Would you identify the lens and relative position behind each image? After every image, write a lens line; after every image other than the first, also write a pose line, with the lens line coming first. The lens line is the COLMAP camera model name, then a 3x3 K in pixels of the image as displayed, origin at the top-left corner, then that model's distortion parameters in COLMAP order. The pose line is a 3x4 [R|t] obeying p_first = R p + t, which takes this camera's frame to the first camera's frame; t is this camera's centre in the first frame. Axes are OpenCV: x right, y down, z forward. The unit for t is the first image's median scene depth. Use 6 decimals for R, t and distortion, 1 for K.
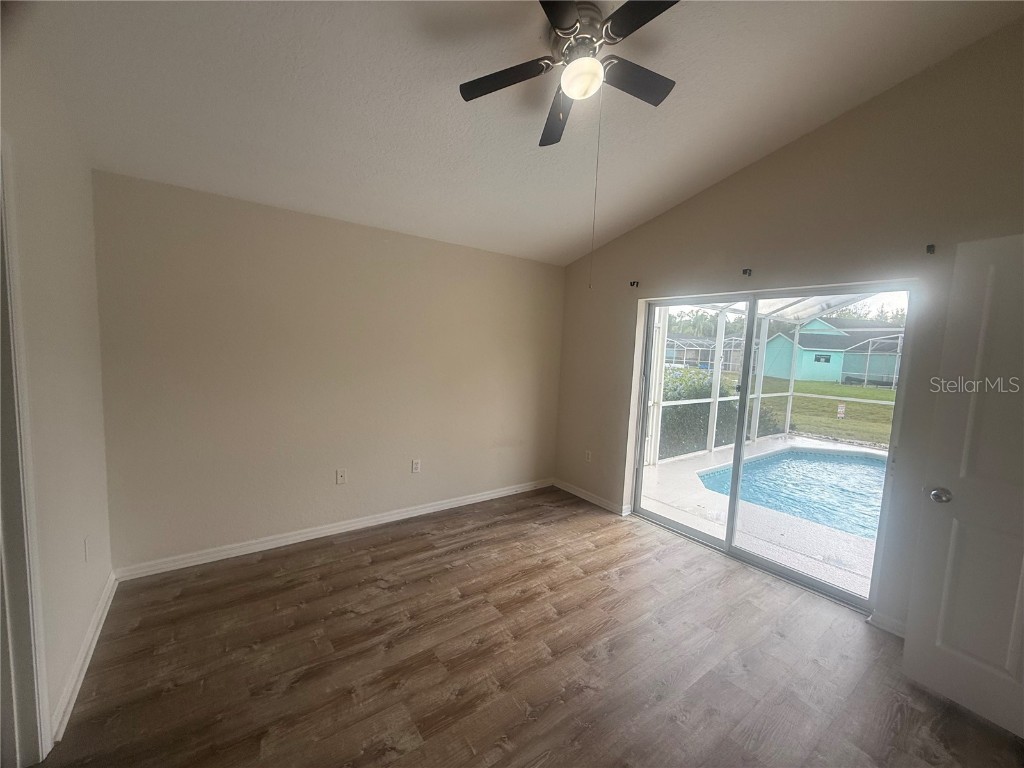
lens RADIAL K [[407.6, 0, 506.7], [0, 407.6, 383.0], [0, 0, 1]] dist [-0.007406, 0.002558]
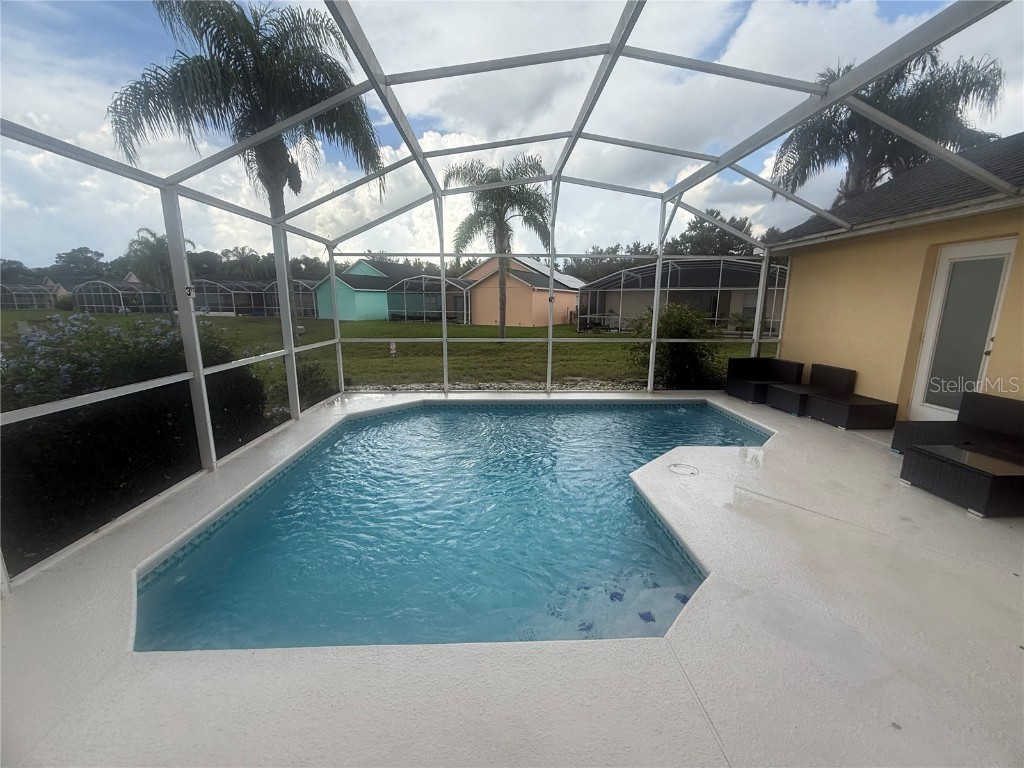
lens RADIAL K [[407.6, 0, 510.3], [0, 407.6, 385.7], [0, 0, 1]] dist [-0.007406, 0.002558]
pose [[0.557108, -0.202832, 0.805288, 0.922493], [0.089942, 0.978746, 0.184298, -0.007249], [-0.825555, -0.030245, 0.563511, 1.129351]]
